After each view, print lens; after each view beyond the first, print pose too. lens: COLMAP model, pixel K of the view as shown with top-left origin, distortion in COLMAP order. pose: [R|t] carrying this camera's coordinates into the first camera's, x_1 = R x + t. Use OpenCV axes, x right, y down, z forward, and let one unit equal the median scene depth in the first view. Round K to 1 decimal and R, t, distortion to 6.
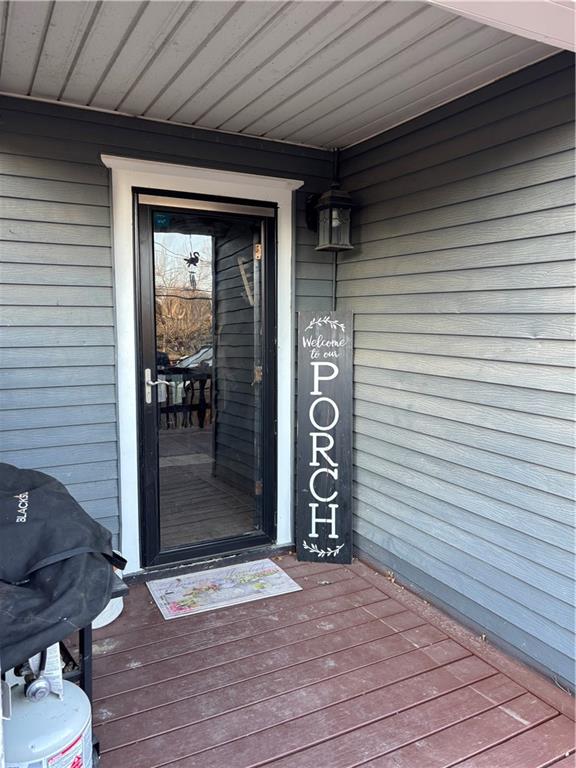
lens RADIAL K [[590.3, 0, 289.3], [0, 590.3, 380.7], [0, 0, 1]] dist [0.060593, -0.002247]
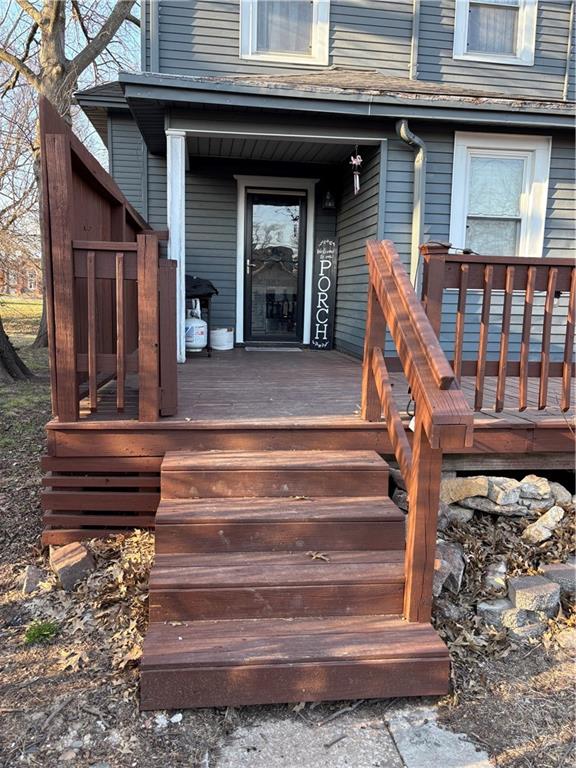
lens RADIAL K [[590.3, 0, 287.7], [0, 590.3, 384.5], [0, 0, 1]] dist [0.060593, -0.002247]
pose [[0.936702, 0.067464, -0.343567, 0.726485], [-0.055990, 0.997495, 0.043221, 0.348118], [0.345623, -0.021249, 0.938133, -1.162645]]
